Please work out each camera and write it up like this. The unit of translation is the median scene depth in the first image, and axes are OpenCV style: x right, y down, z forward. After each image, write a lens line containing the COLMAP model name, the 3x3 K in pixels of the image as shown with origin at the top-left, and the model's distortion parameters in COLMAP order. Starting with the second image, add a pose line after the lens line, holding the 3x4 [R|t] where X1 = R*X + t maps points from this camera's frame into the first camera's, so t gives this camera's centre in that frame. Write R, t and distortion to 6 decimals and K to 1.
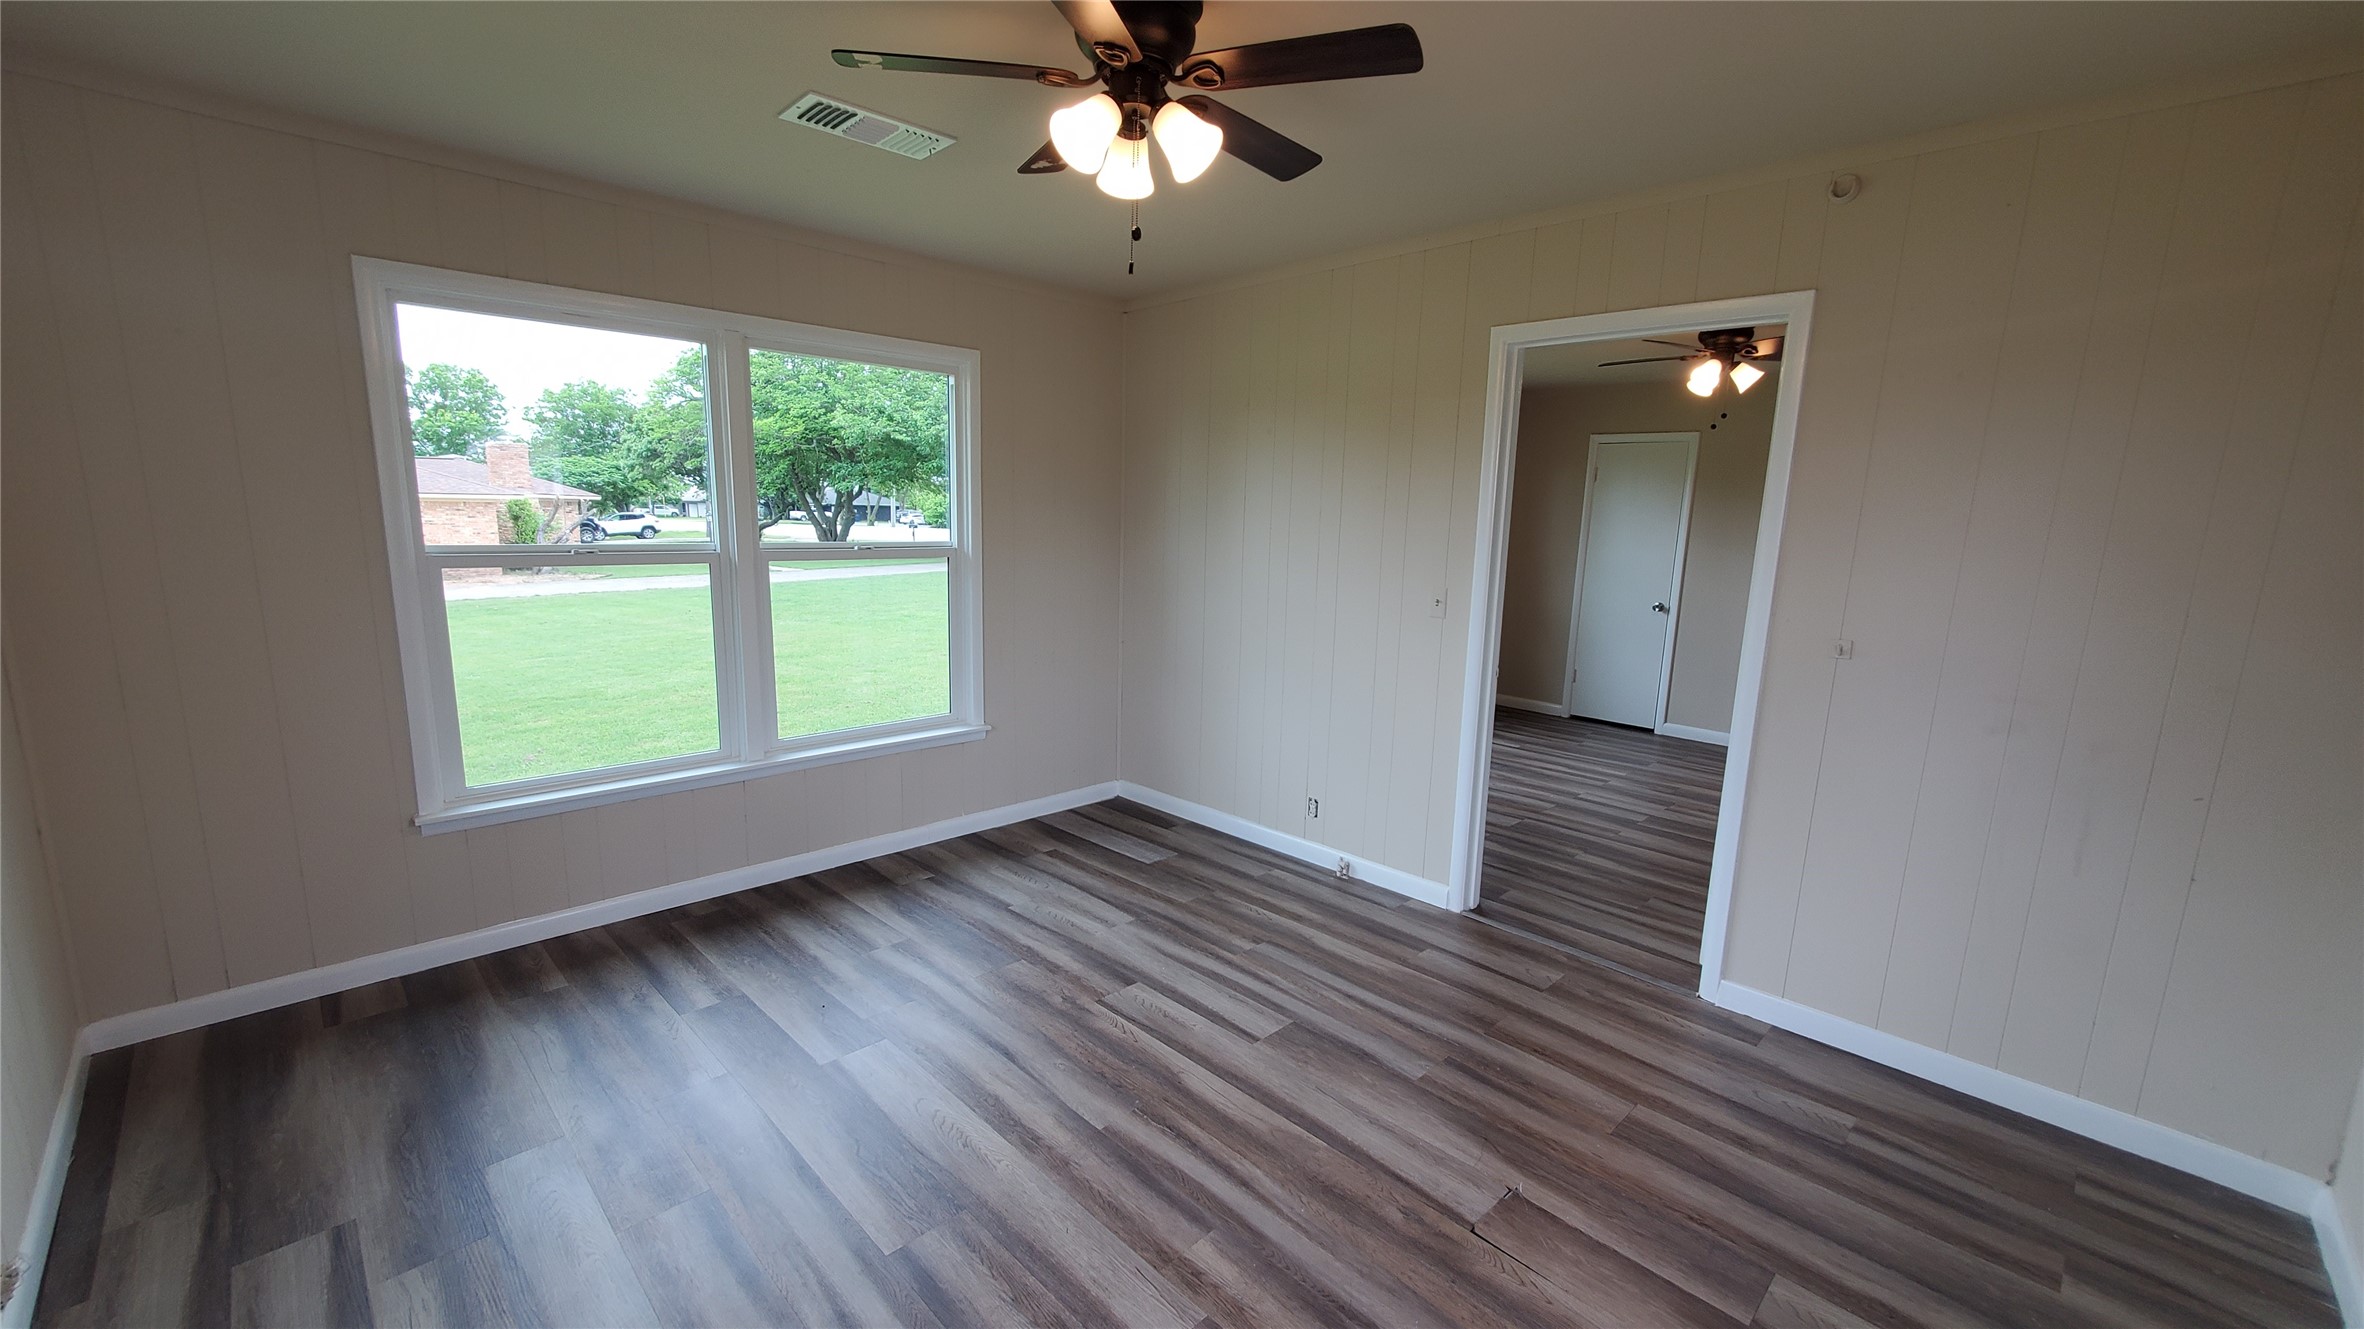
lens RADIAL K [[943.7, 0, 1182.0], [0, 943.7, 664.5], [0, 0, 1]] dist [0.000649, -0.000021]
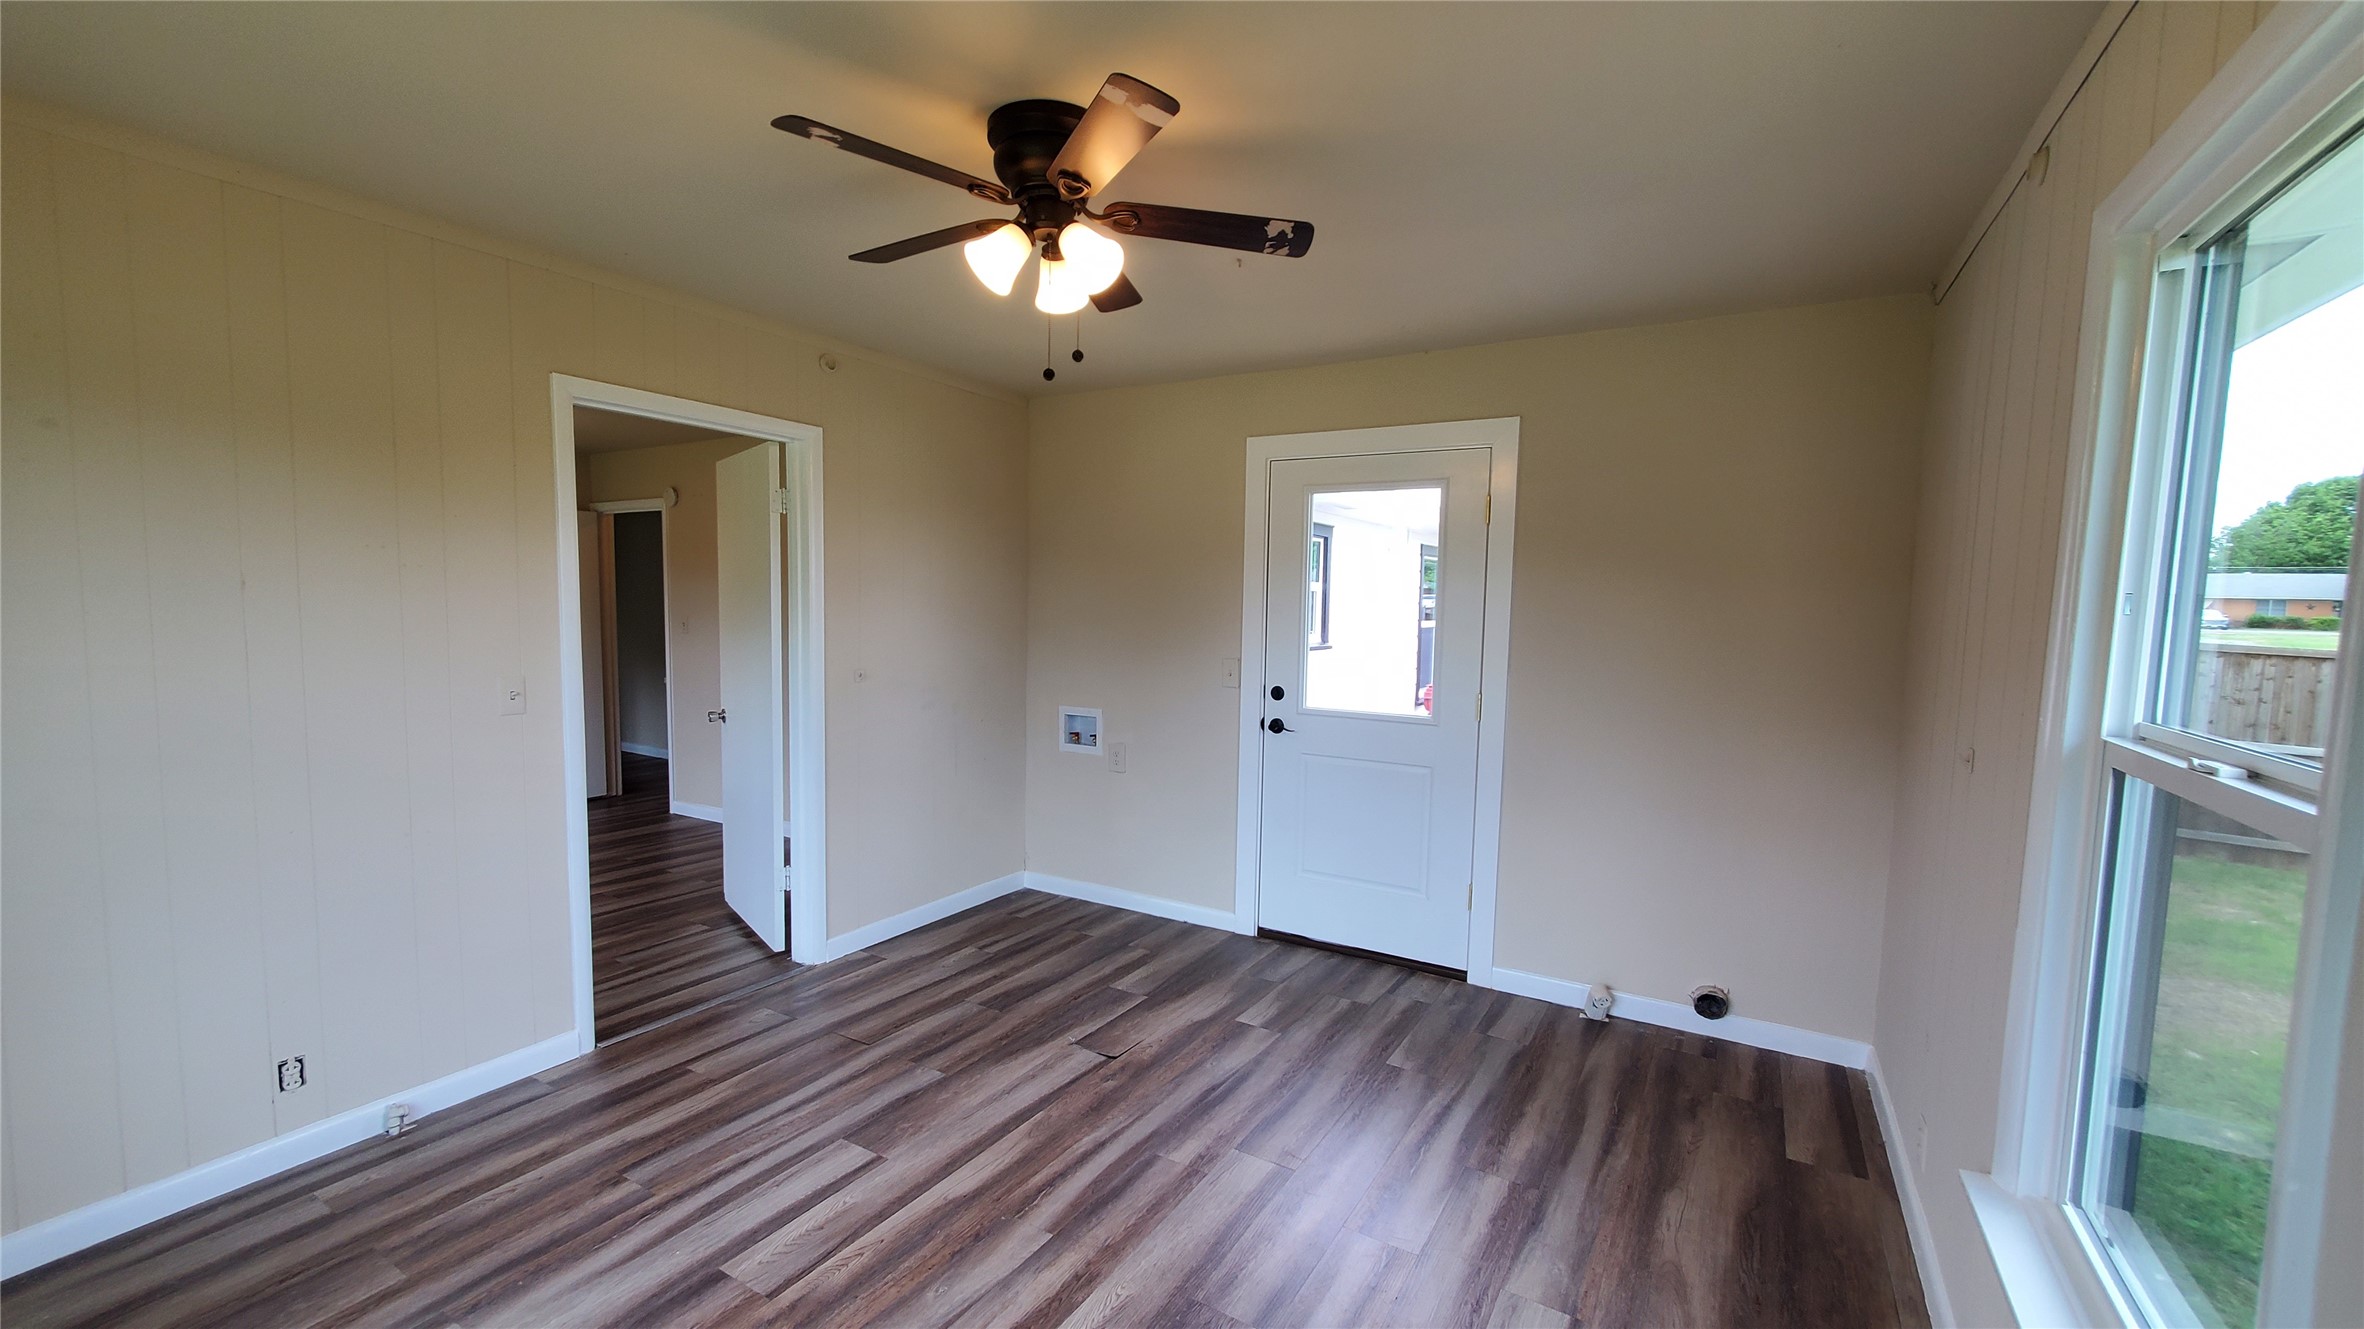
lens RADIAL K [[943.1, 0, 1182.0], [0, 943.1, 664.5], [0, 0, 1]] dist [0.001507, -0.000131]
pose [[-0.250842, -0.096090, 0.963247, -0.880115], [0.134032, 0.982029, 0.132867, -0.169246], [-0.958704, 0.162435, -0.233455, 0.889029]]
